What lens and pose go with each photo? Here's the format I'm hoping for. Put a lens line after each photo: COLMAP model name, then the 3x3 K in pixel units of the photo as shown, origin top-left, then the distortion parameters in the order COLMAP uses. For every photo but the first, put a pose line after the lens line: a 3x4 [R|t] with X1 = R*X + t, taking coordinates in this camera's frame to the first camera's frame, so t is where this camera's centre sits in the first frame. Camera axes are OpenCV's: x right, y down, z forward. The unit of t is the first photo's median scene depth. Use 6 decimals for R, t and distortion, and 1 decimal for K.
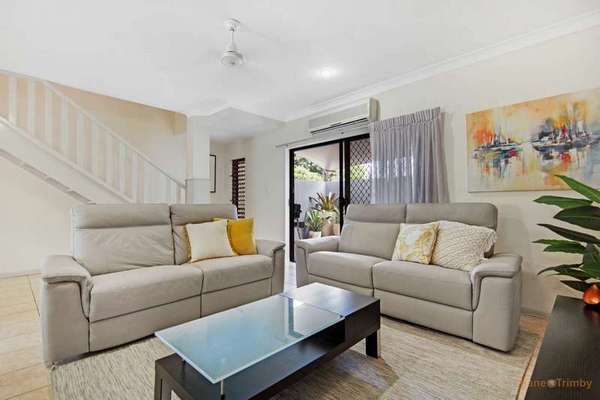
lens RADIAL K [[276.9, 0, 299.4], [0, 276.9, 202.1], [0, 0, 1]] dist [0.000896, -0.000093]
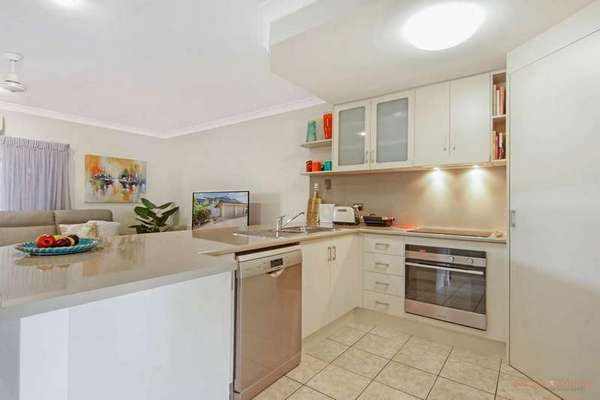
lens RADIAL K [[286.2, 0, 300.8], [0, 286.2, 203.0], [0, 0, 1]] dist [0.017653, 0.000223]
pose [[-0.146220, 0.021185, 0.989025, -1.379096], [0.004984, 0.999774, -0.020678, 0.008882], [-0.989240, 0.001906, -0.146292, 0.001854]]
